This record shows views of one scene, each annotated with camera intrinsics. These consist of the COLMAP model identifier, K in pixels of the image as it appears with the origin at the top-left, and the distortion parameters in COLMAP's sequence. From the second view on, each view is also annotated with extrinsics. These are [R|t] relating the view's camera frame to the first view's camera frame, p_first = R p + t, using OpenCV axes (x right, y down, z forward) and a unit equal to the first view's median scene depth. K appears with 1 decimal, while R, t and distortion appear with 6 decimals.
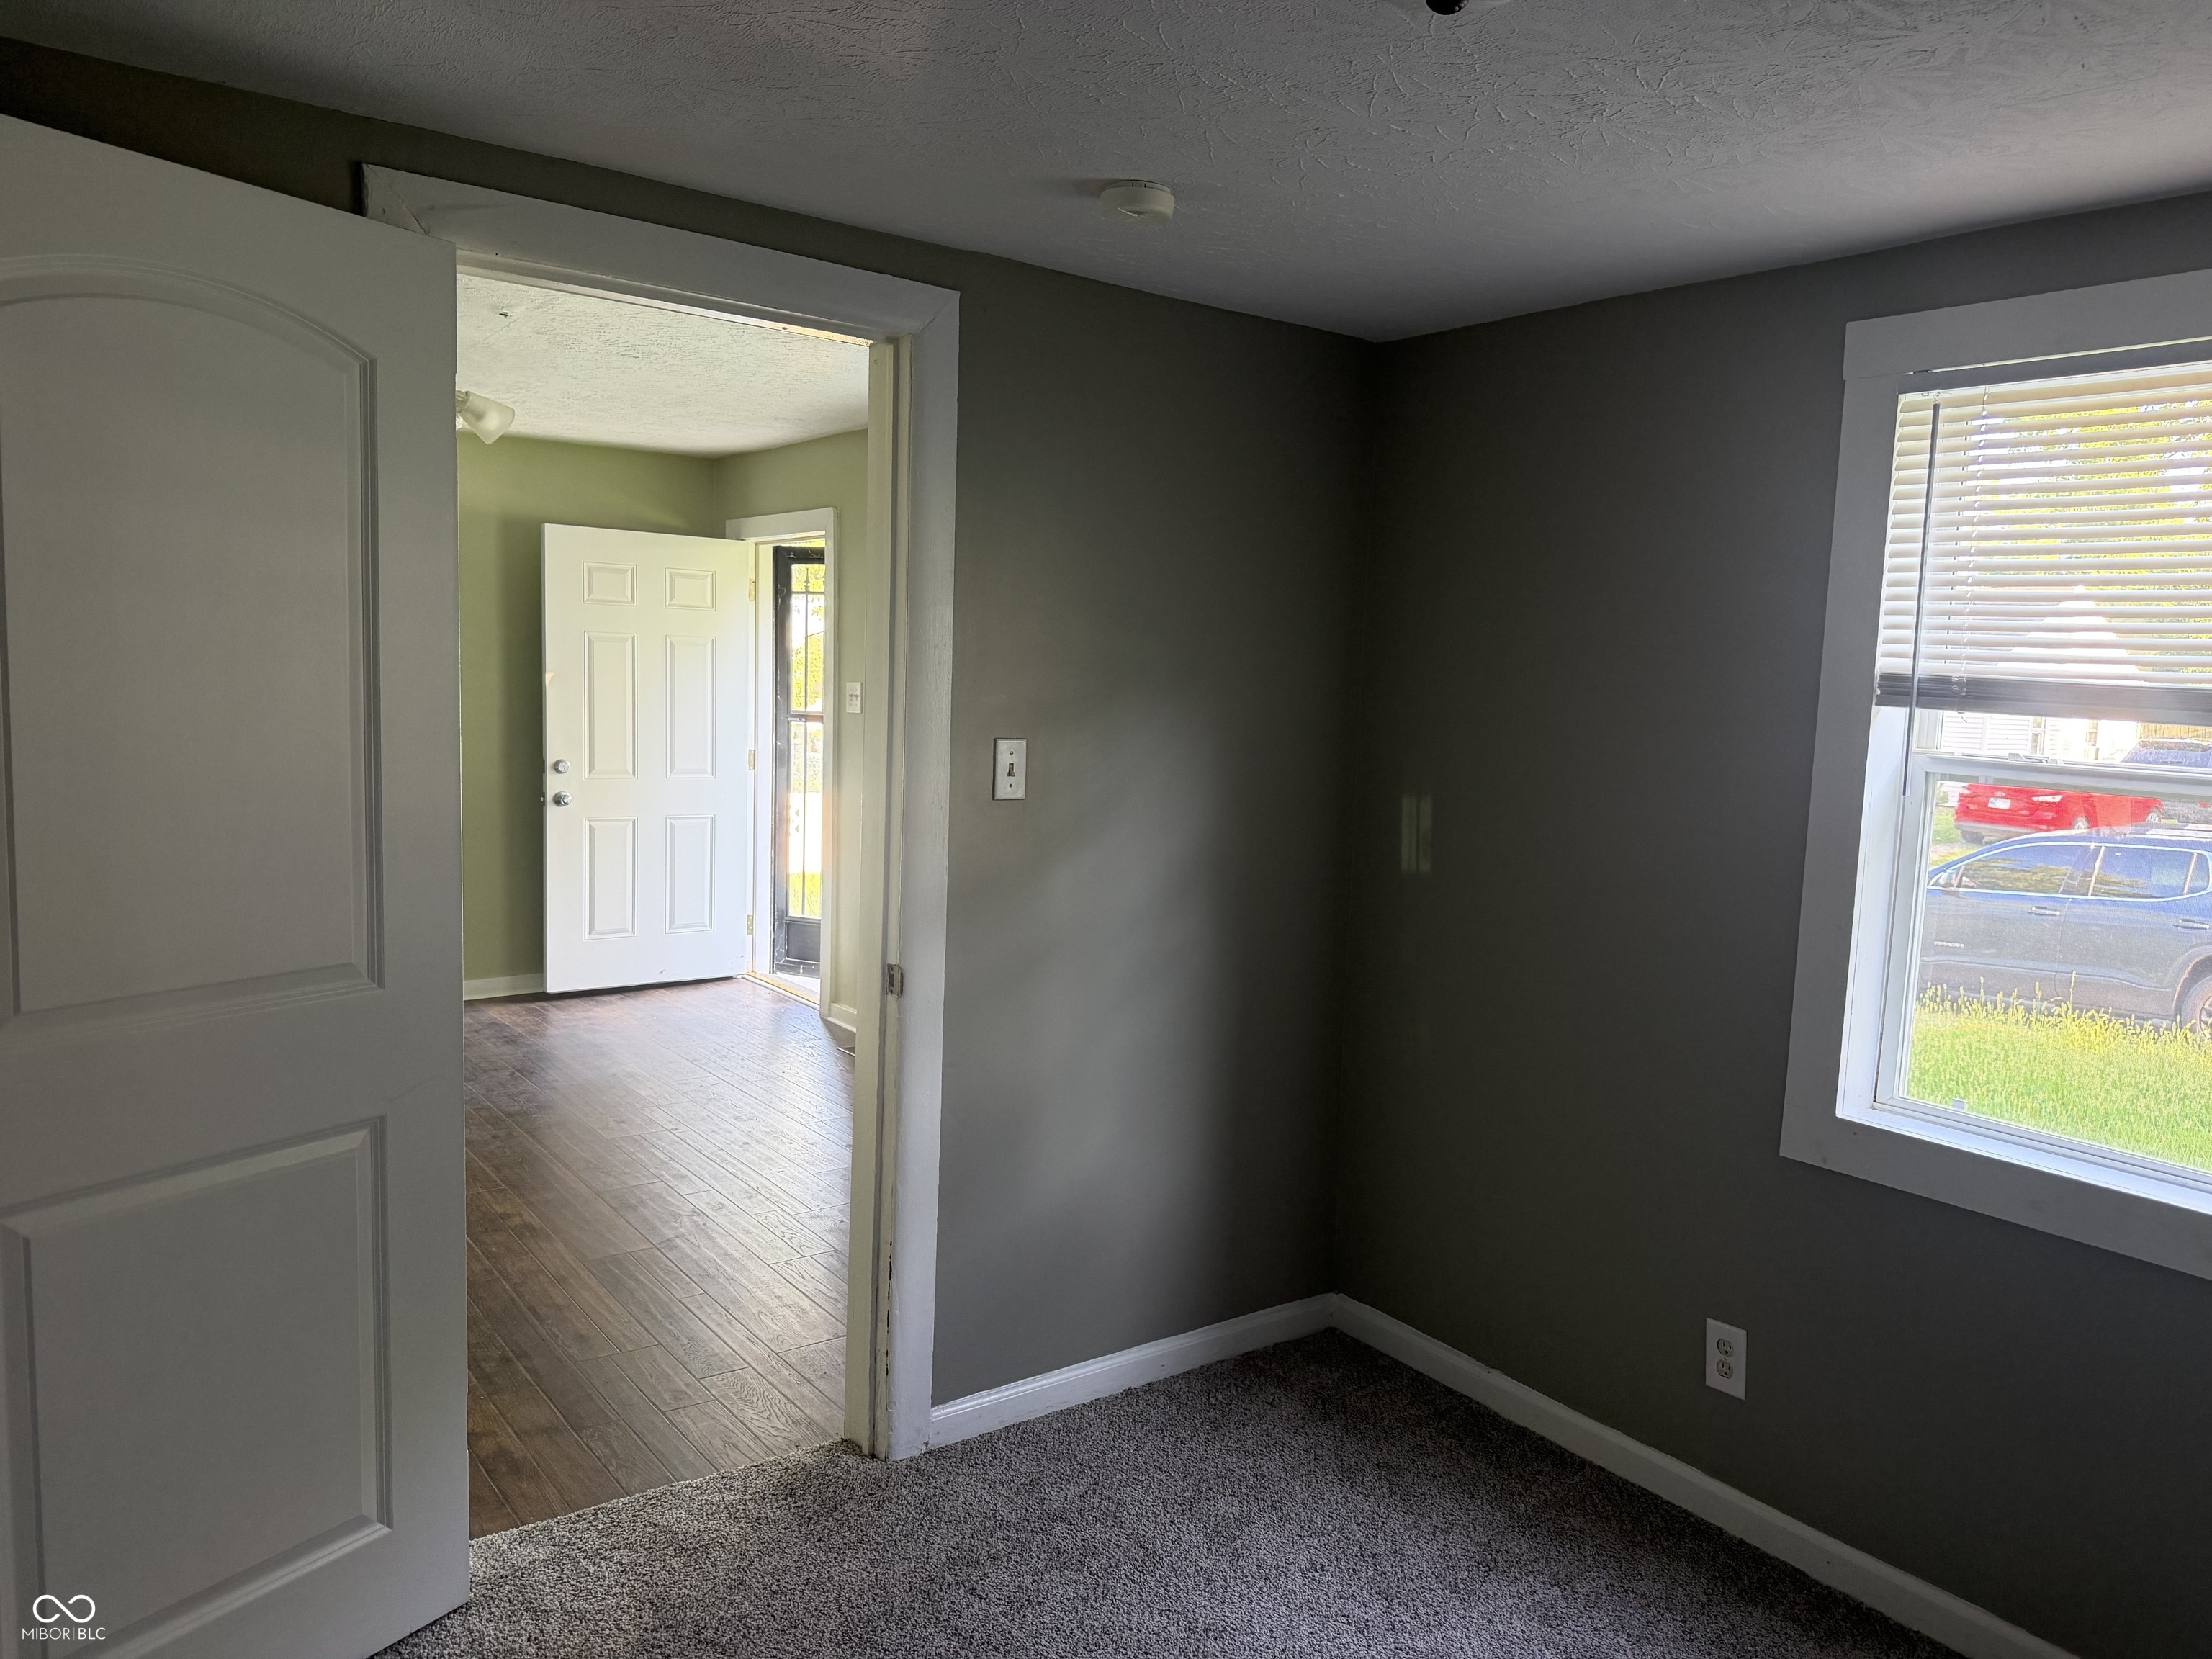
lens RADIAL K [[1553.6, 0, 1106.0], [0, 1553.6, 829.5], [0, 0, 1]] dist [0.109876, -0.160365]
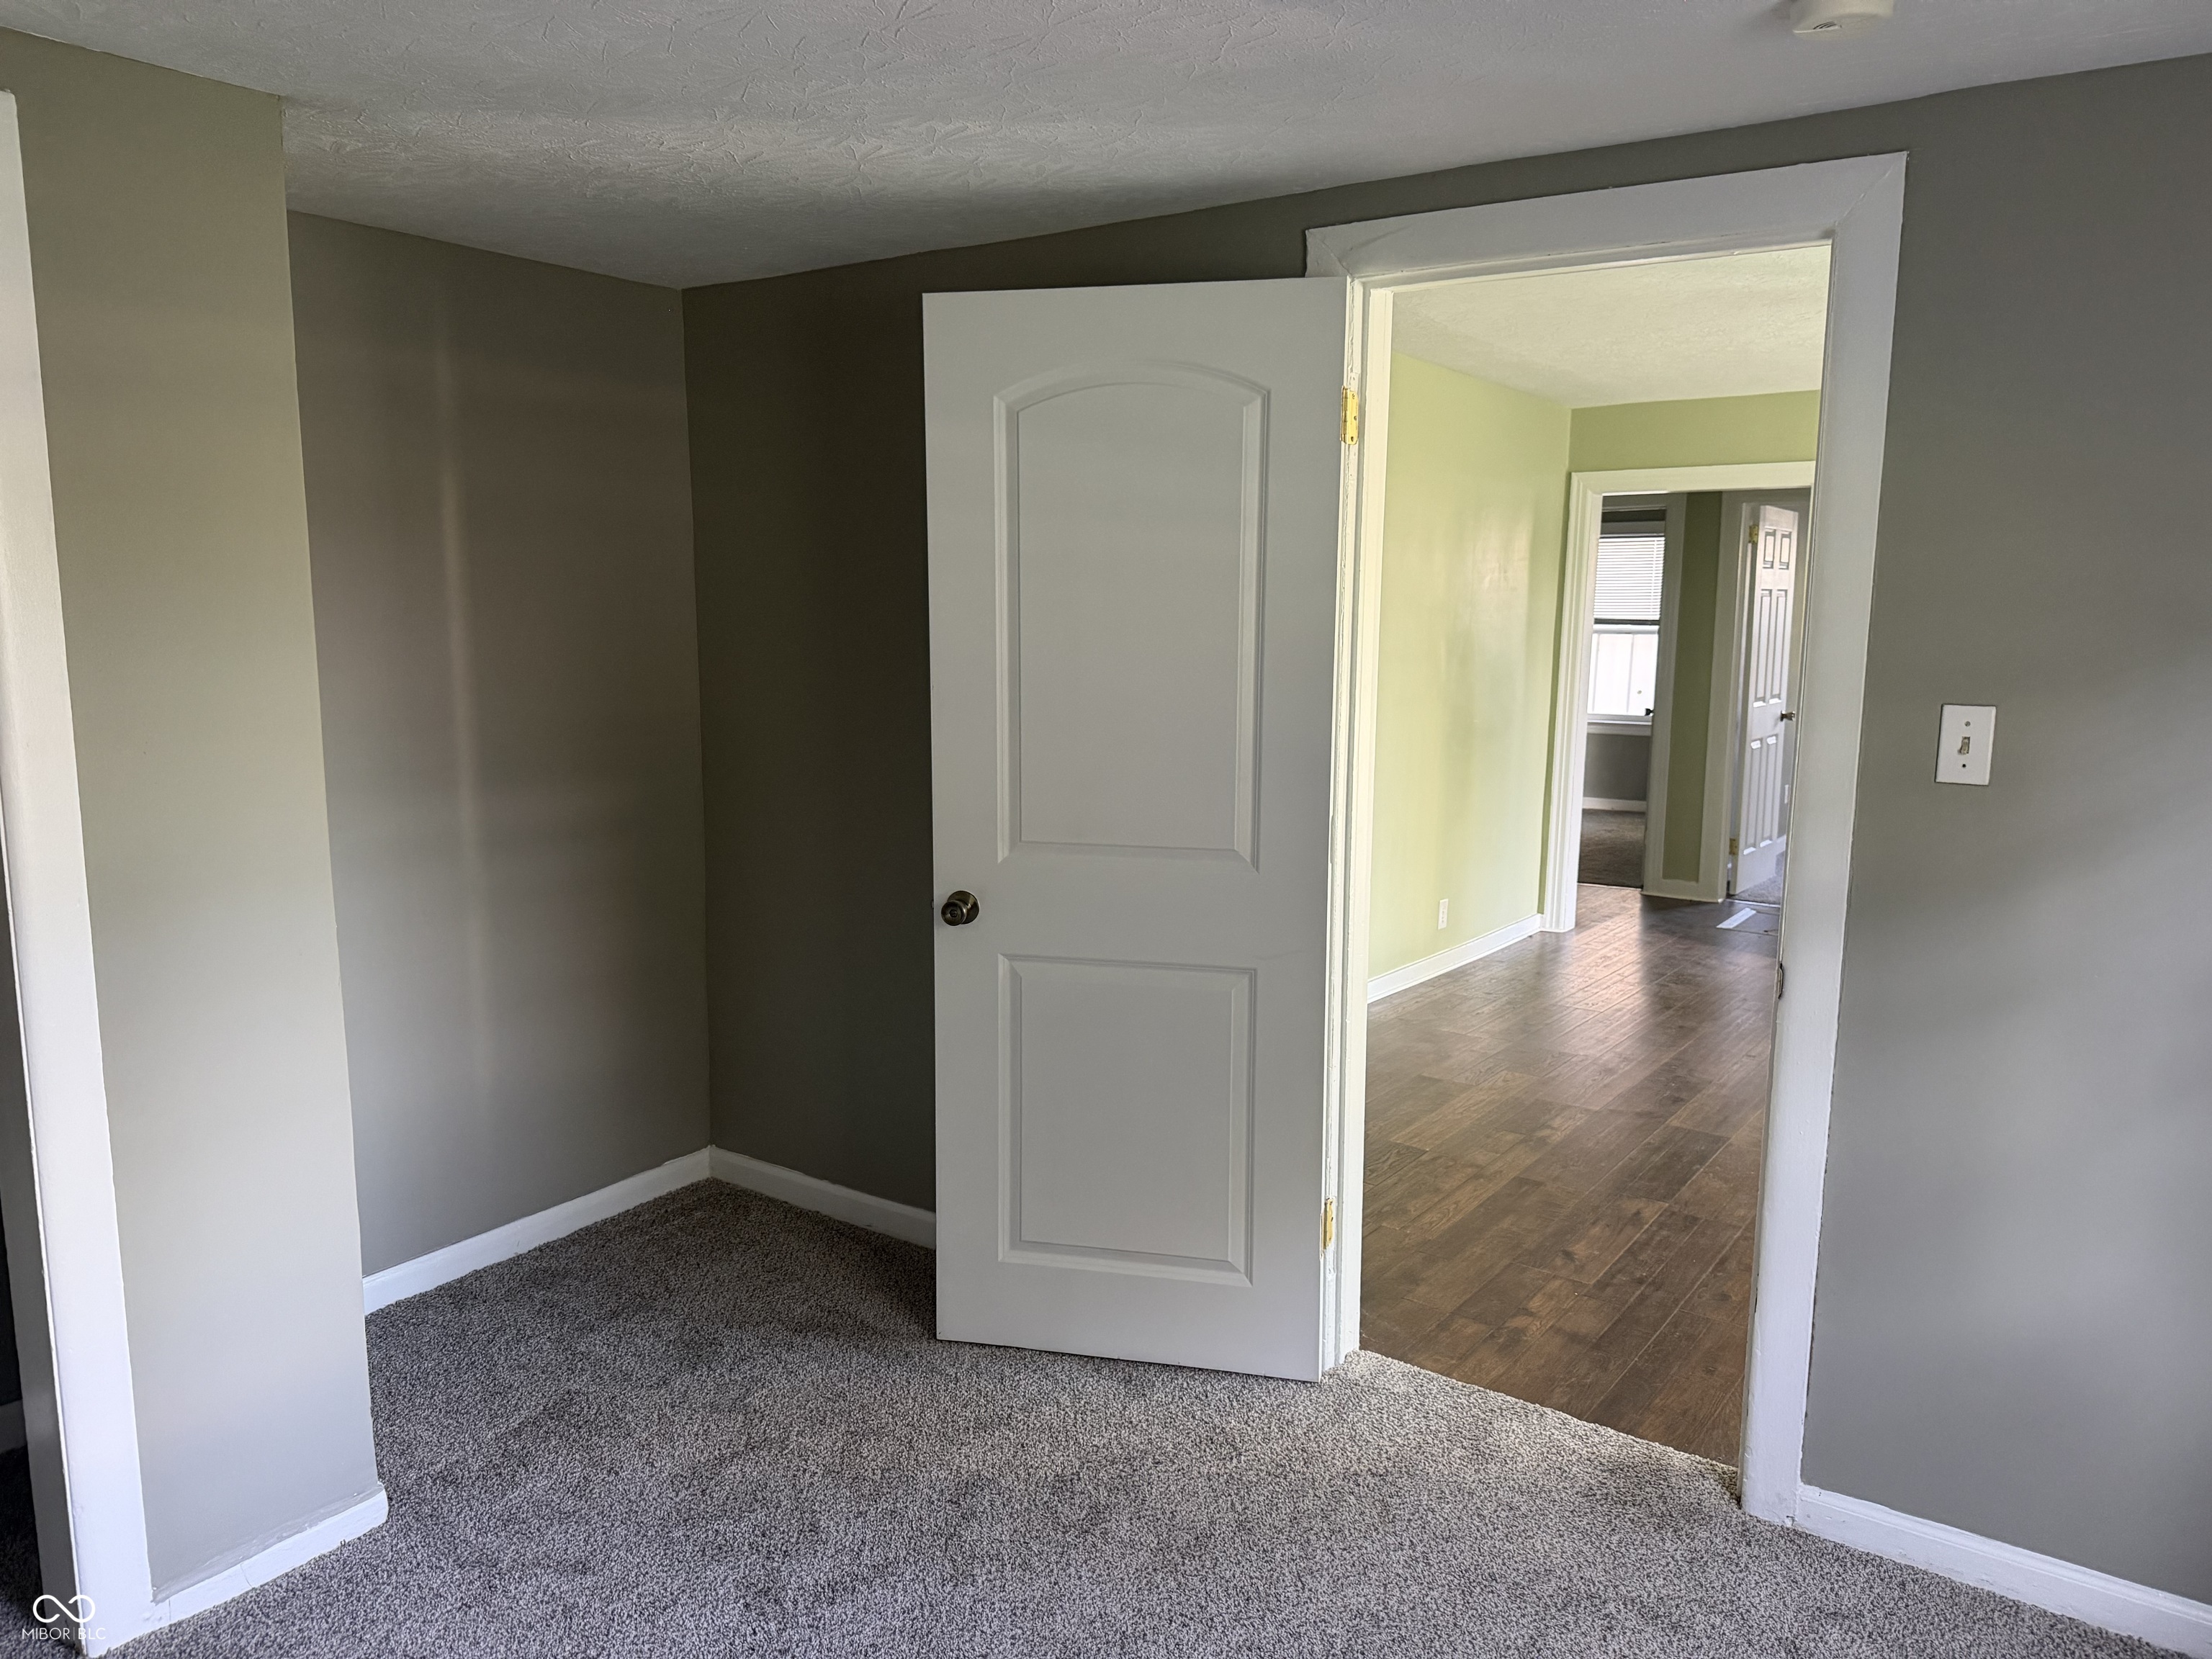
lens RADIAL K [[1553.6, 0, 1106.0], [0, 1553.6, 829.5], [0, 0, 1]] dist [0.109876, -0.160365]
pose [[0.328037, 0.105900, -0.938710, 0.303191], [-0.091075, 0.992613, 0.080155, -0.011699], [0.940264, 0.059199, 0.335258, 0.187915]]
